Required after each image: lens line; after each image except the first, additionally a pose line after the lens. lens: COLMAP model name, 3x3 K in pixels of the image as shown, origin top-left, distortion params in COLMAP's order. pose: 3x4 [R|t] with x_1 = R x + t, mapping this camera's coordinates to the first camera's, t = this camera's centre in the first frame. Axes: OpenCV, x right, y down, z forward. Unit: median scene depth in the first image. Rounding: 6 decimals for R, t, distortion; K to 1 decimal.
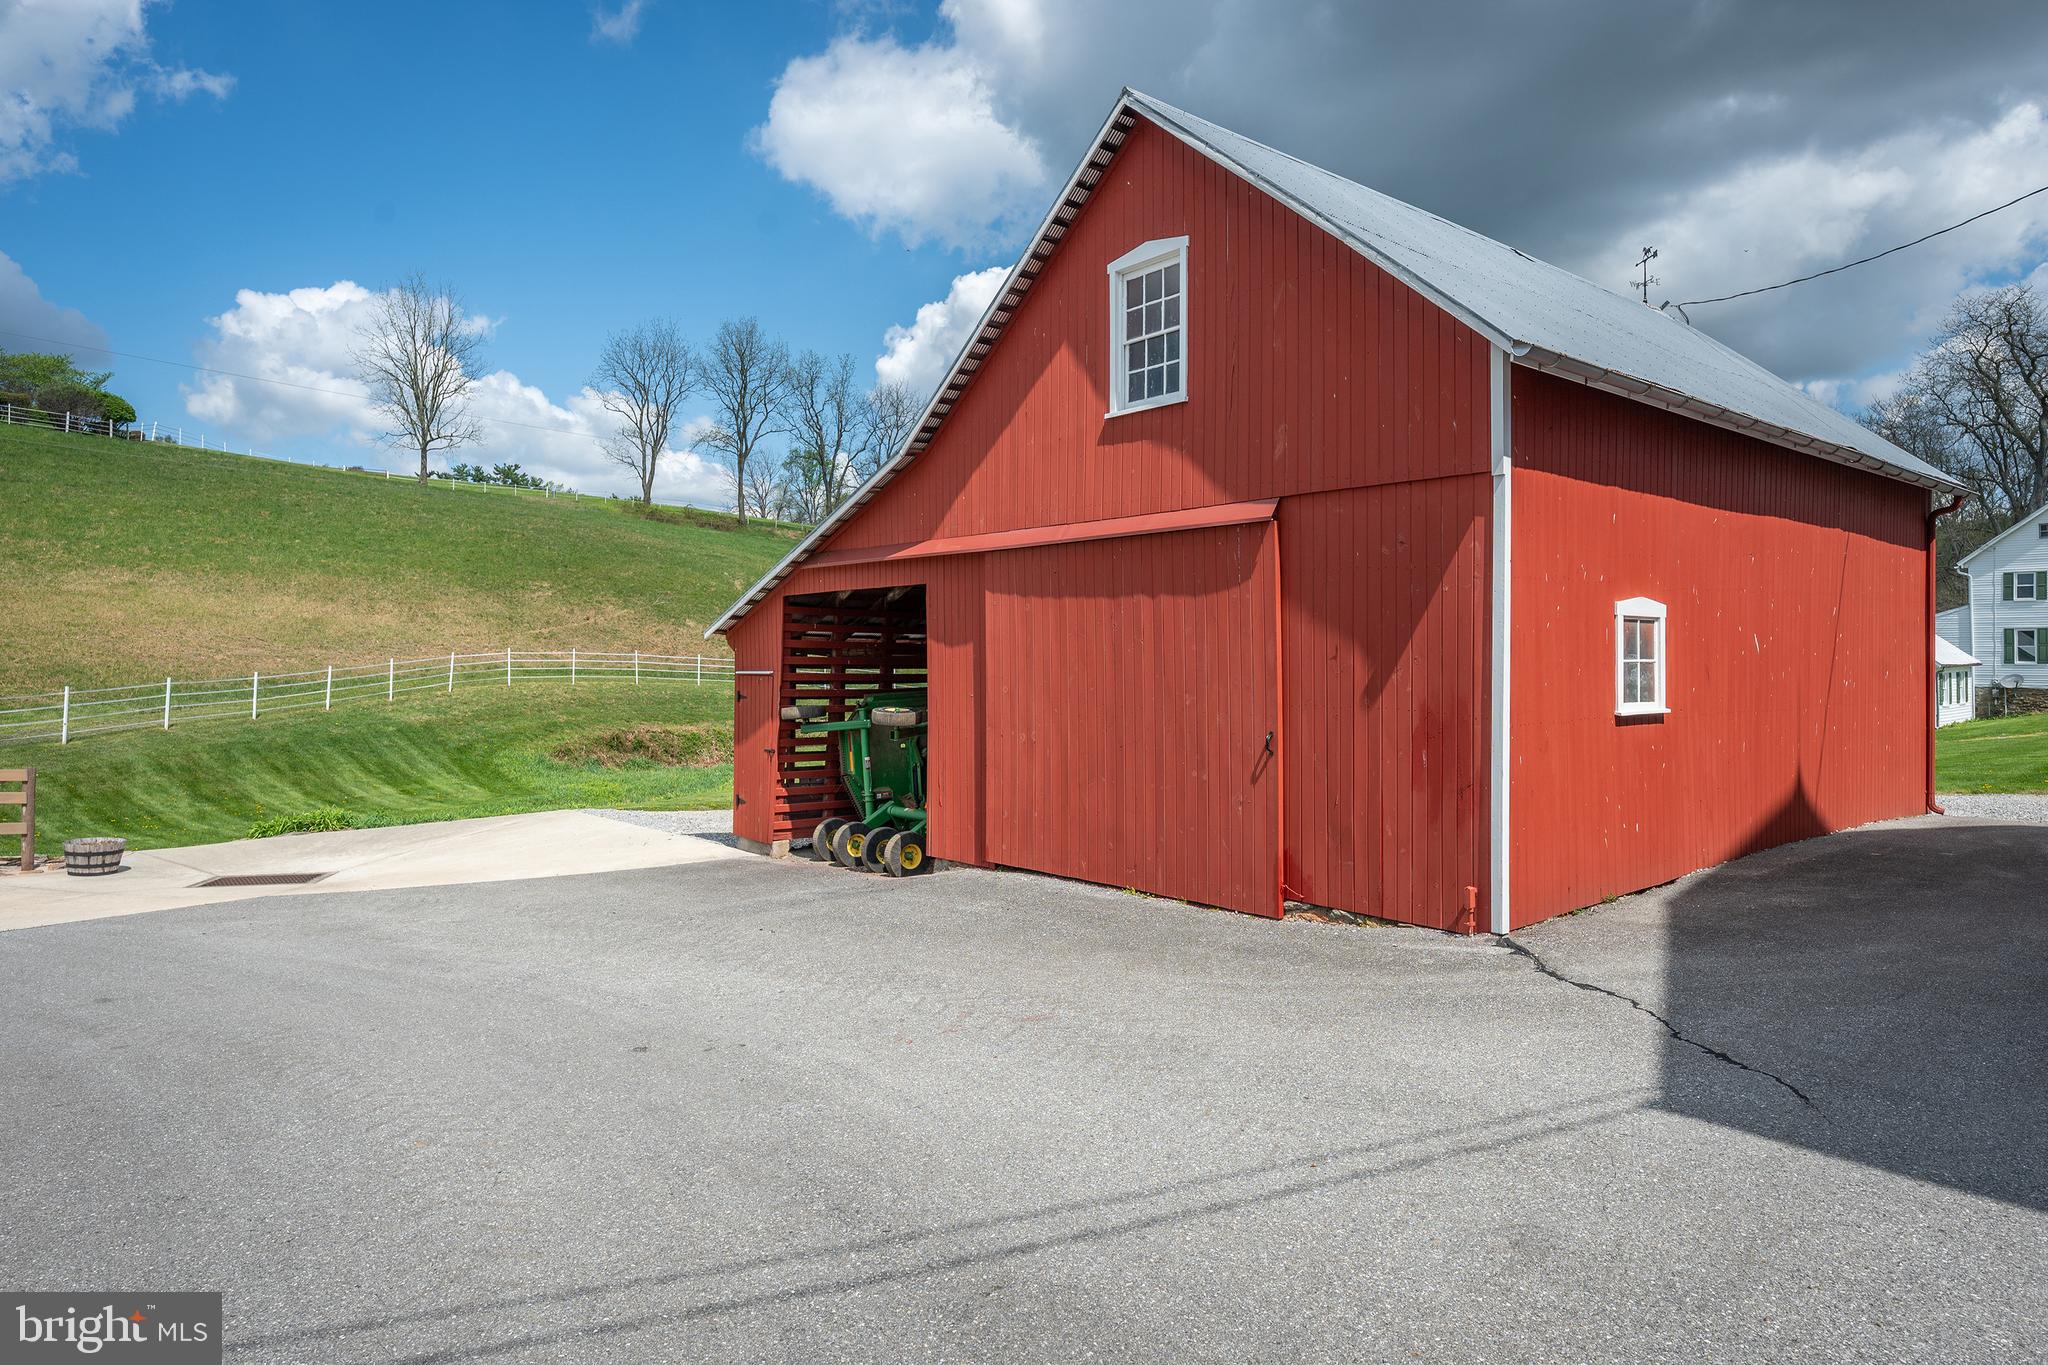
lens RADIAL K [[1193.8, 0, 1022.4], [0, 1193.8, 667.3], [0, 0, 1]] dist [-0.005869, 0.001541]
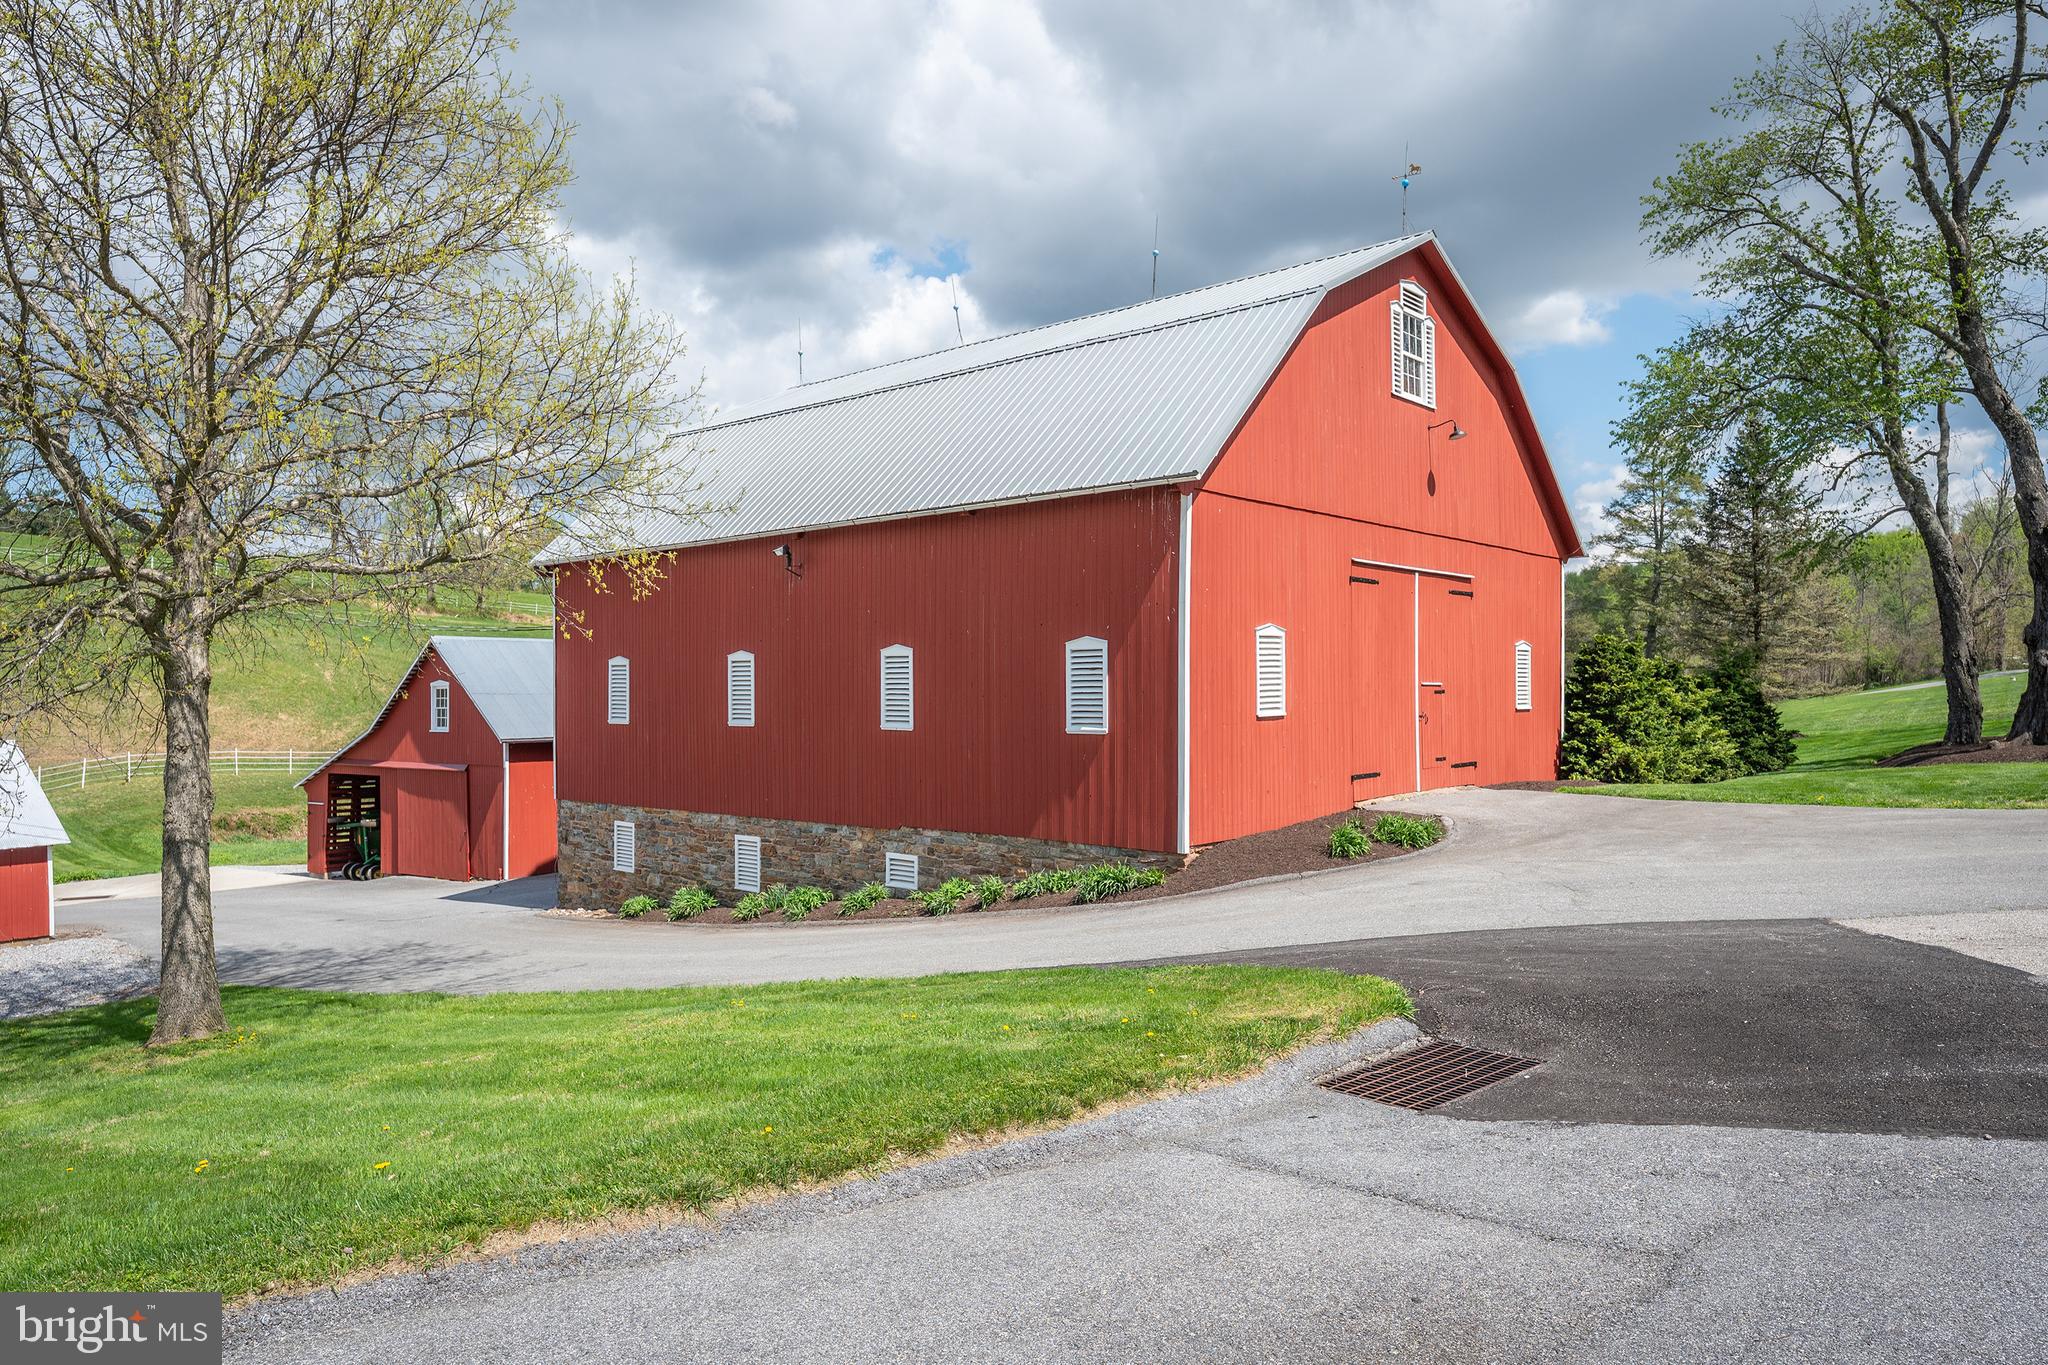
lens RADIAL K [[1418.9, 0, 1028.4], [0, 1418.9, 670.0], [0, 0, 1]] dist [0.007504, 0.001876]
pose [[0.977090, -0.007791, 0.212685, 0.285393], [0.011703, 0.999785, -0.017142, -0.098823], [-0.212505, 0.019239, 0.976971, -1.054940]]
